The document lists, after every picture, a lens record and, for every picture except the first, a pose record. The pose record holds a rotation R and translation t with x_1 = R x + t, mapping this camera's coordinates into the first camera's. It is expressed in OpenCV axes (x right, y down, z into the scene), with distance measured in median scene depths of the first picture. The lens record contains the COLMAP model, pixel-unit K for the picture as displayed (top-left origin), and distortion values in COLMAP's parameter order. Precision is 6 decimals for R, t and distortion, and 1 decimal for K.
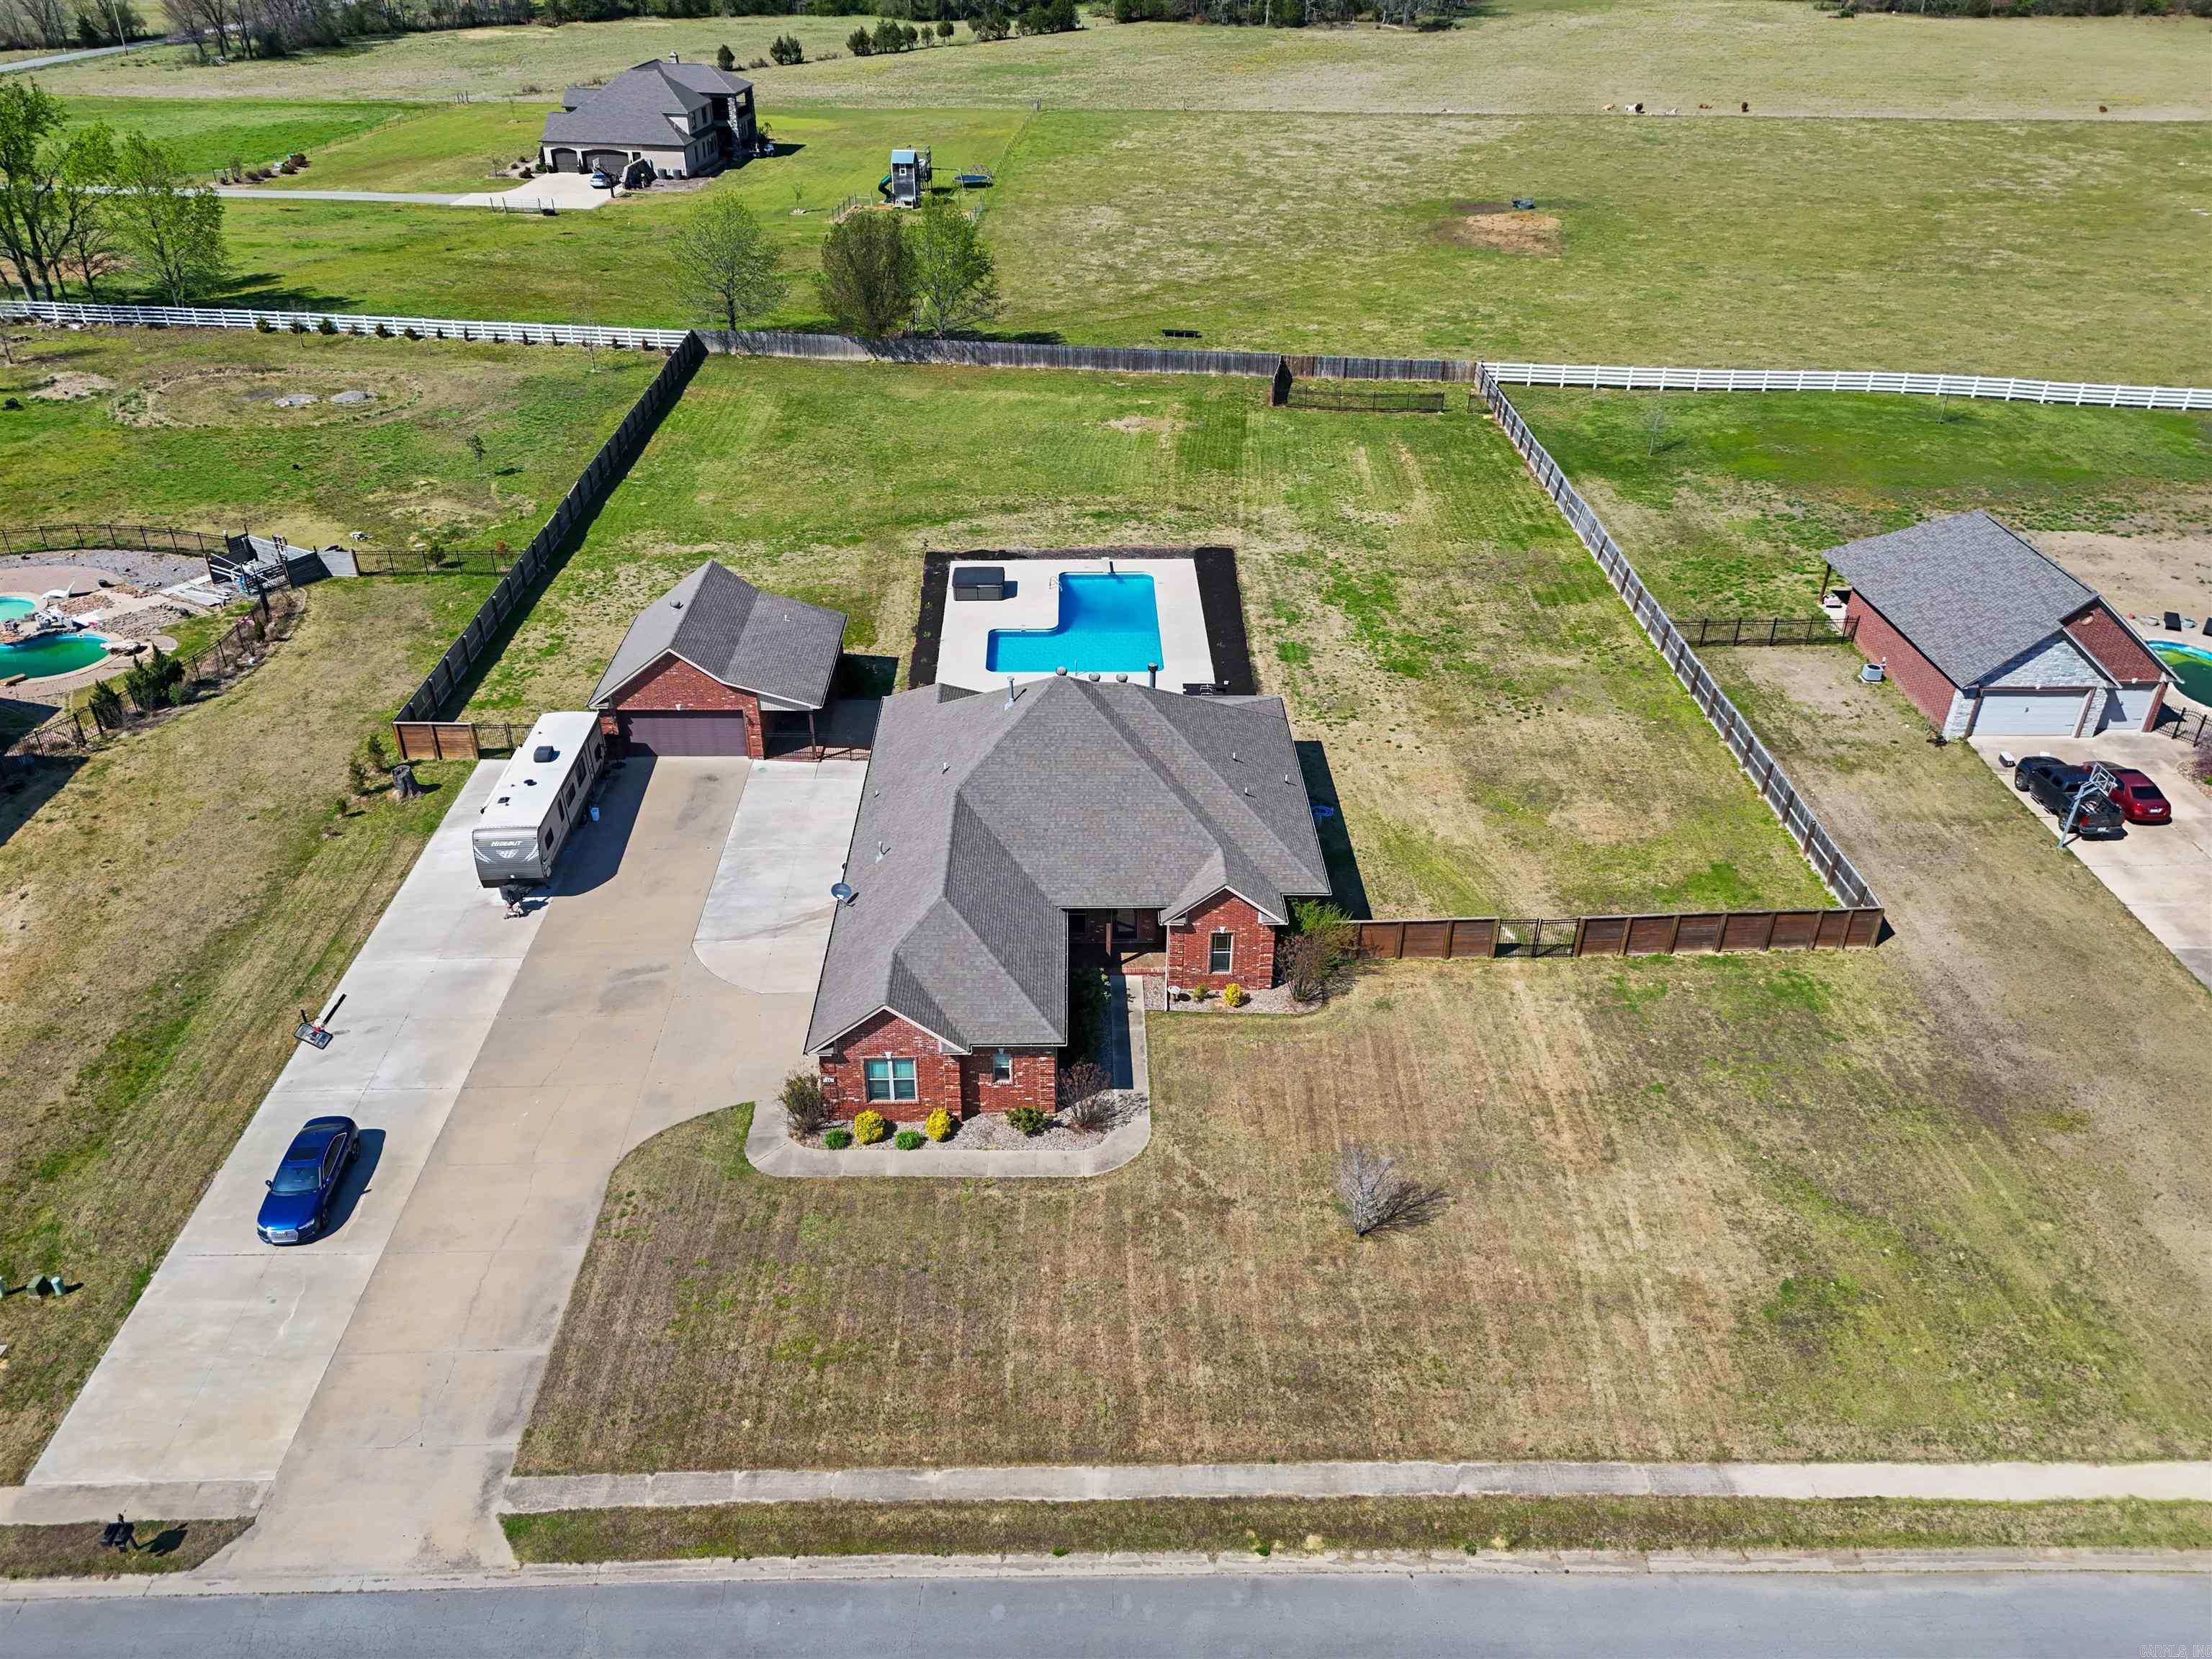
lens RADIAL K [[1631.3, 0, 1117.0], [0, 1631.3, 799.8], [0, 0, 1]] dist [0.052247, -0.007997]
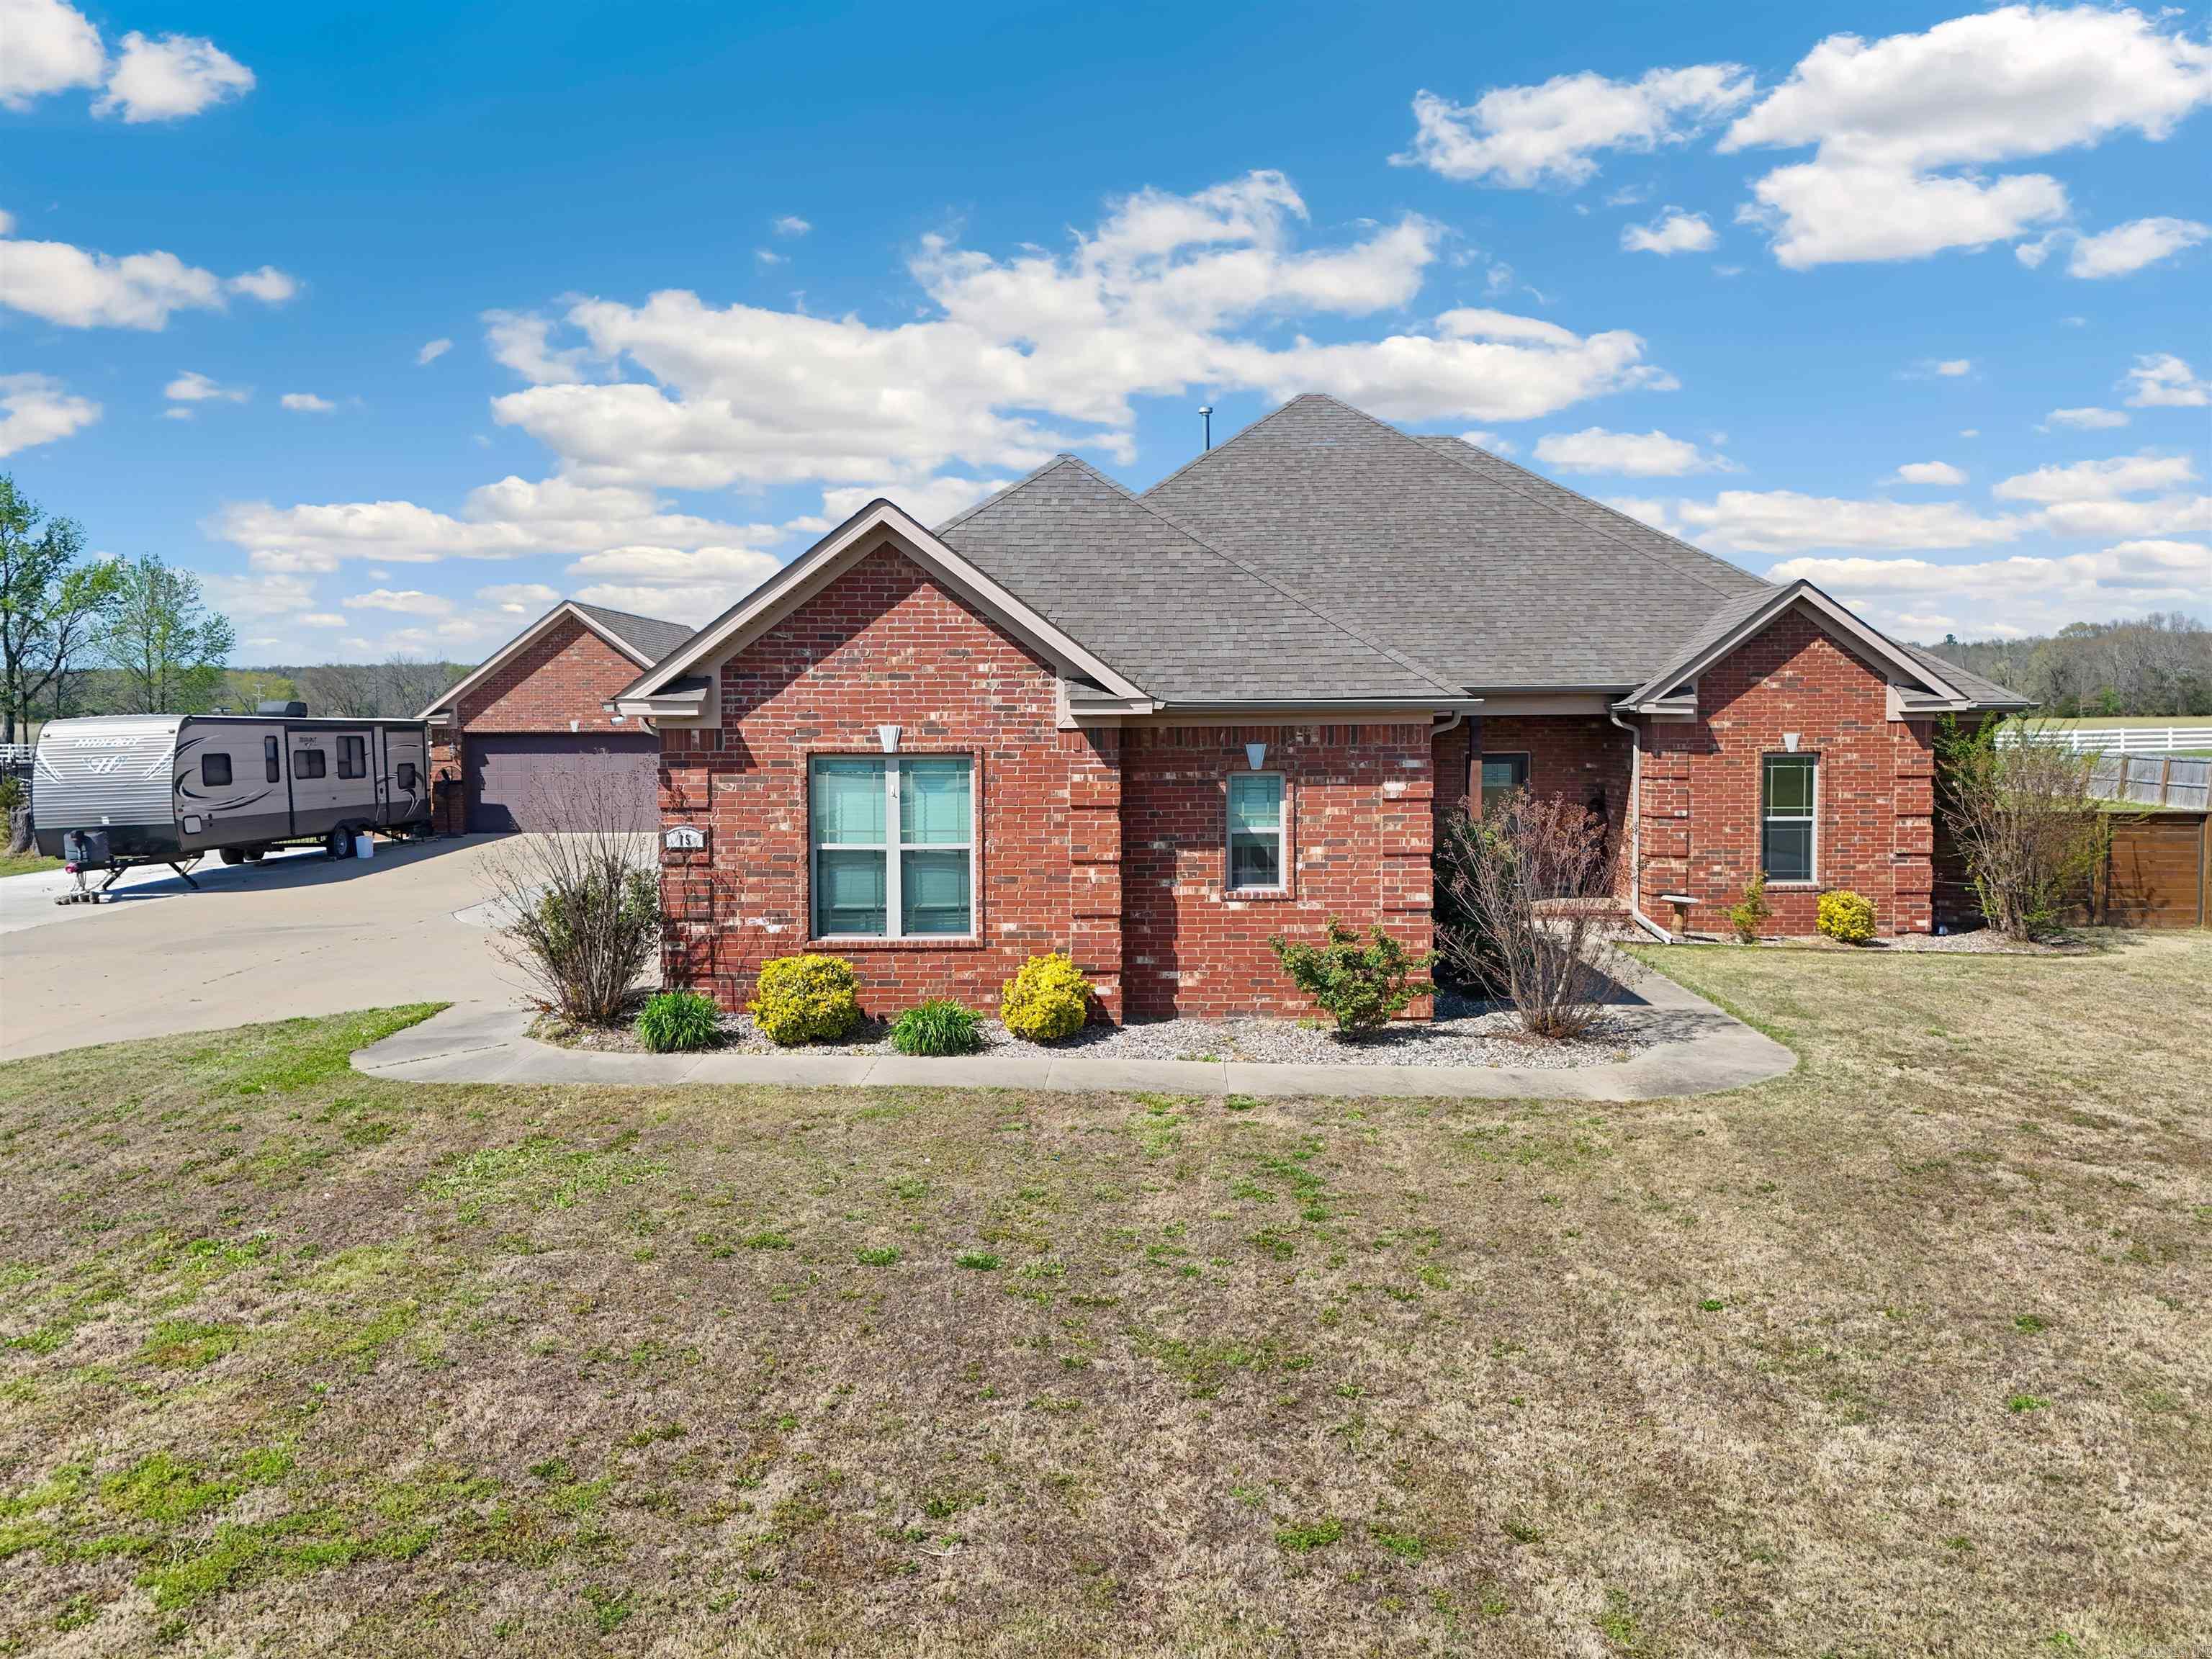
lens RADIAL K [[1631.3, 0, 1117.0], [0, 1631.3, 799.8], [0, 0, 1]] dist [0.052247, -0.007997]
pose [[0.998896, -0.012817, -0.045198, -0.082585], [-0.009405, 0.888042, -0.459665, 0.299981], [0.046029, 0.459583, 0.886941, 0.727585]]
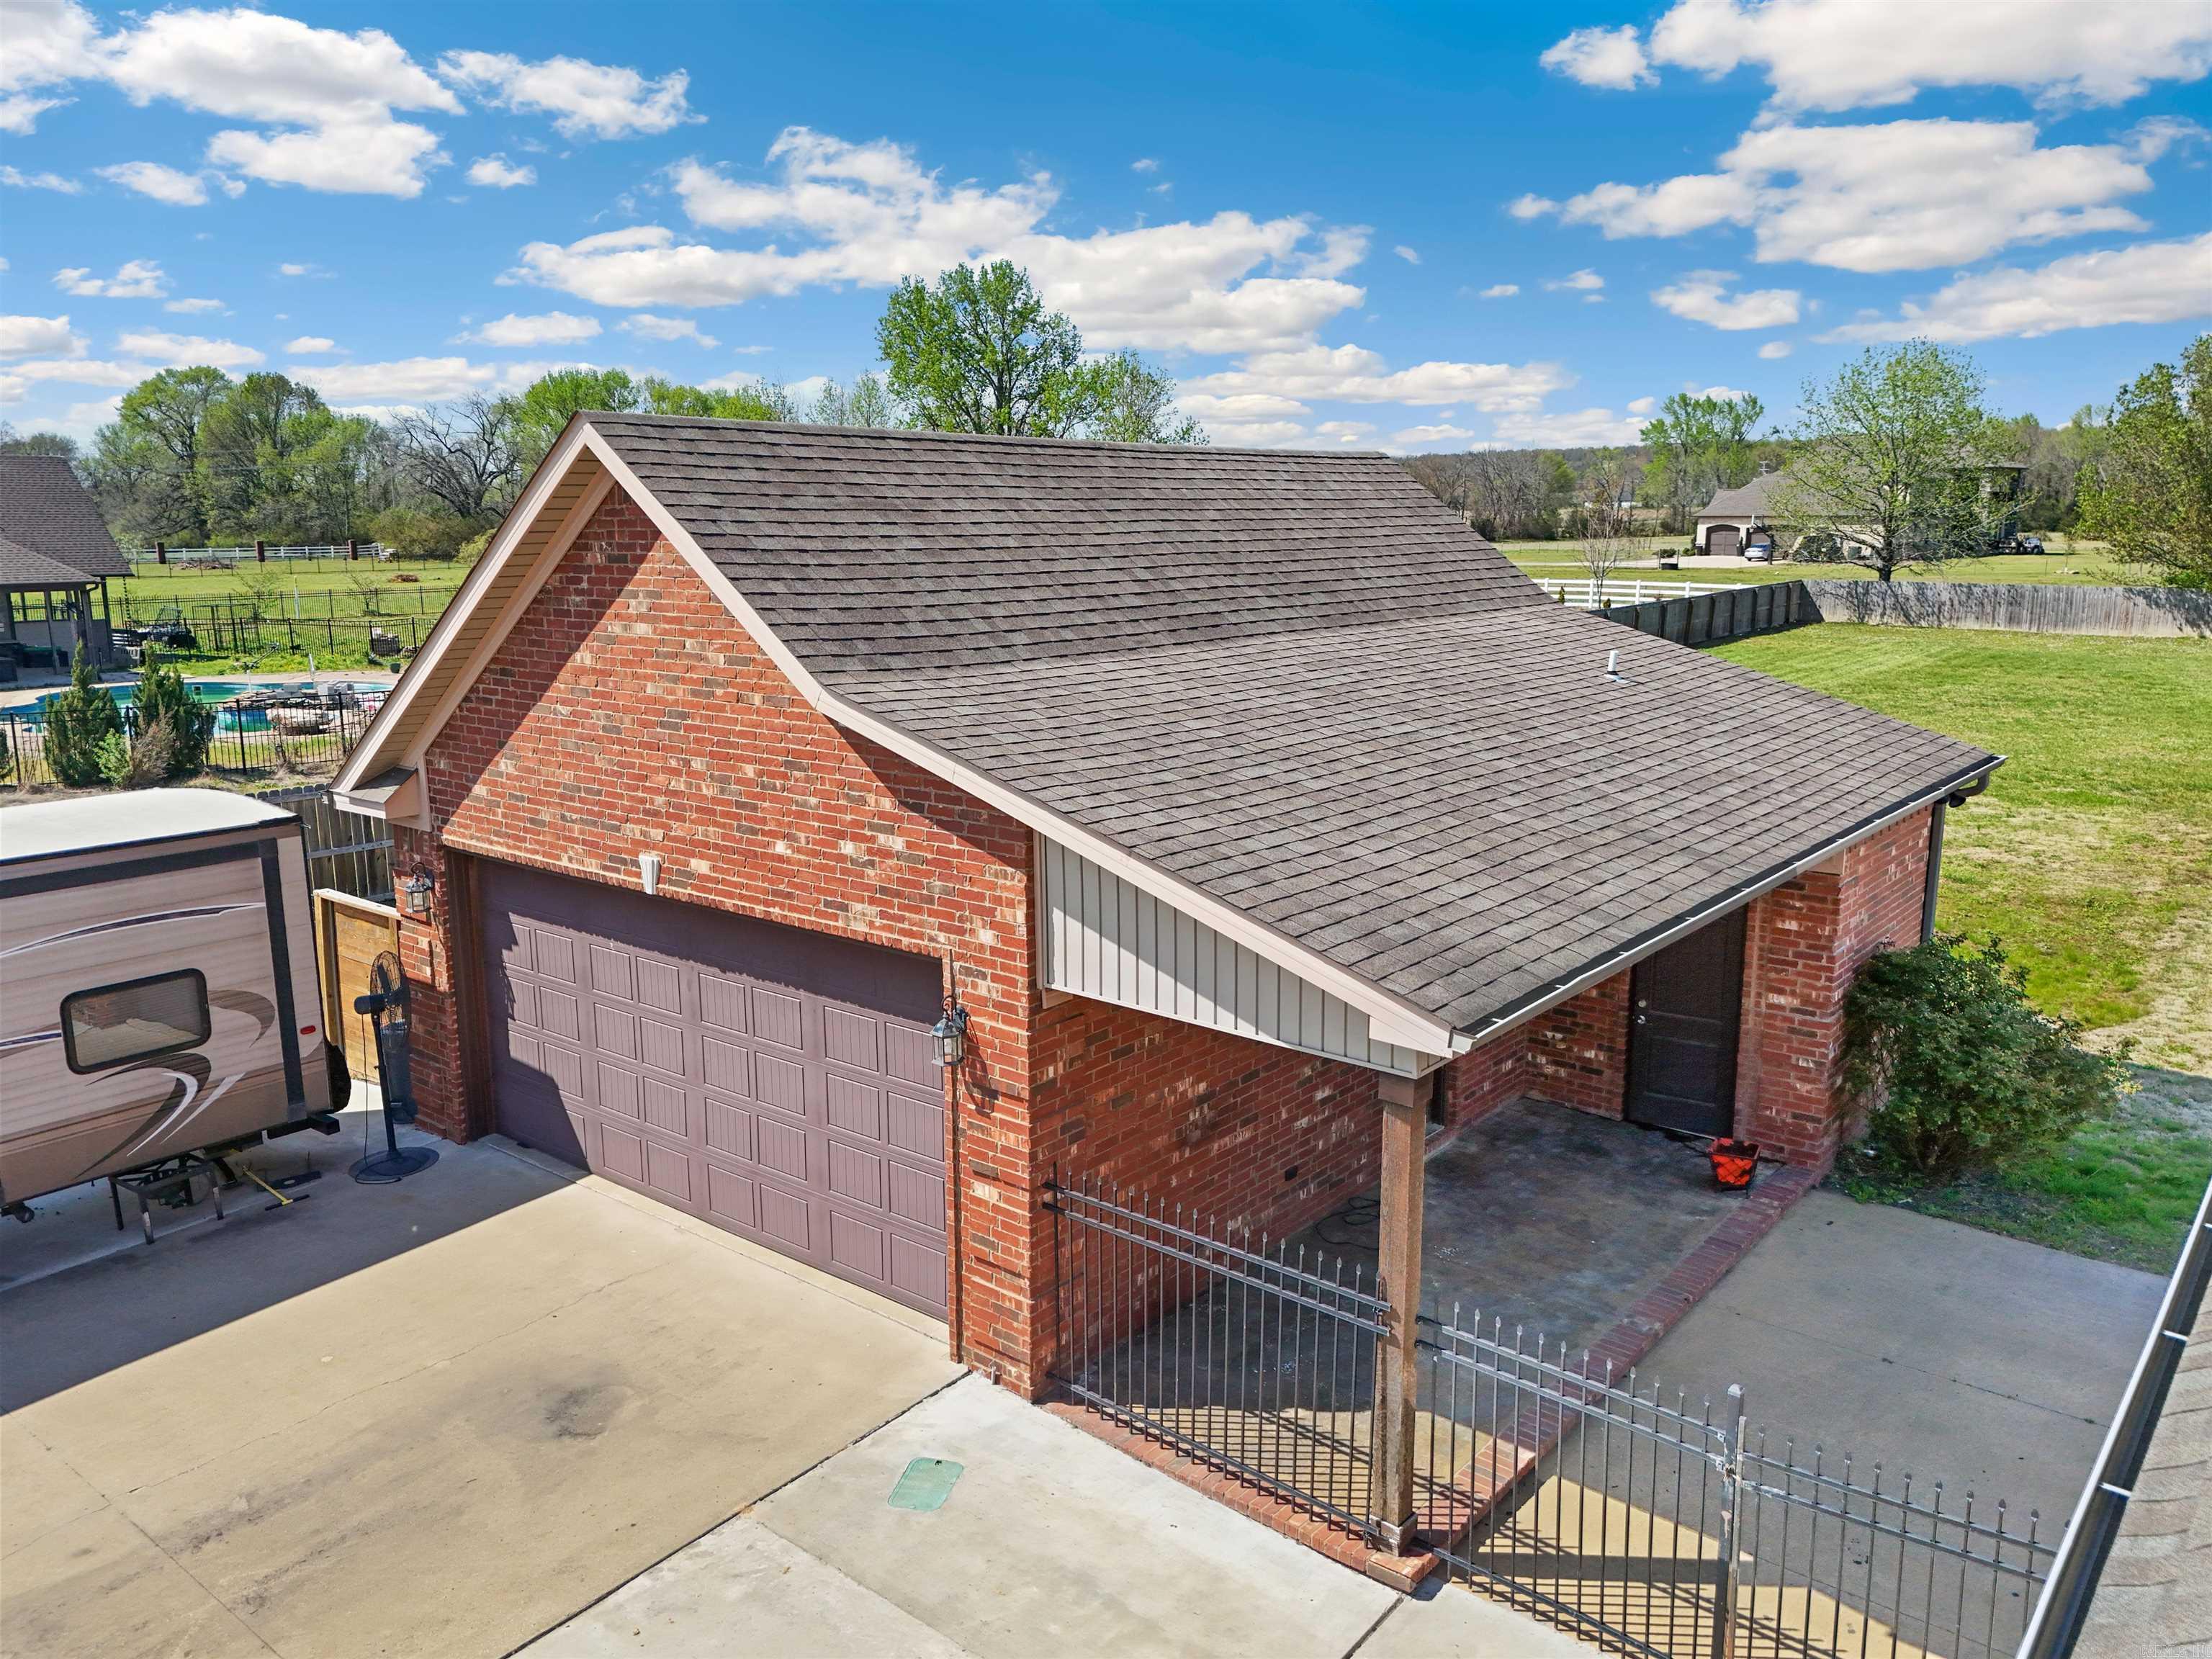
lens RADIAL K [[1654.7, 0, 1106.0], [0, 1654.7, 829.5], [0, 0, 1]] dist [0.091262, -0.117339]
pose [[0.761674, 0.110132, -0.638533, -0.184959], [-0.316274, 0.923275, -0.218024, -0.054504], [0.565529, 0.368015, 0.738066, 1.246496]]
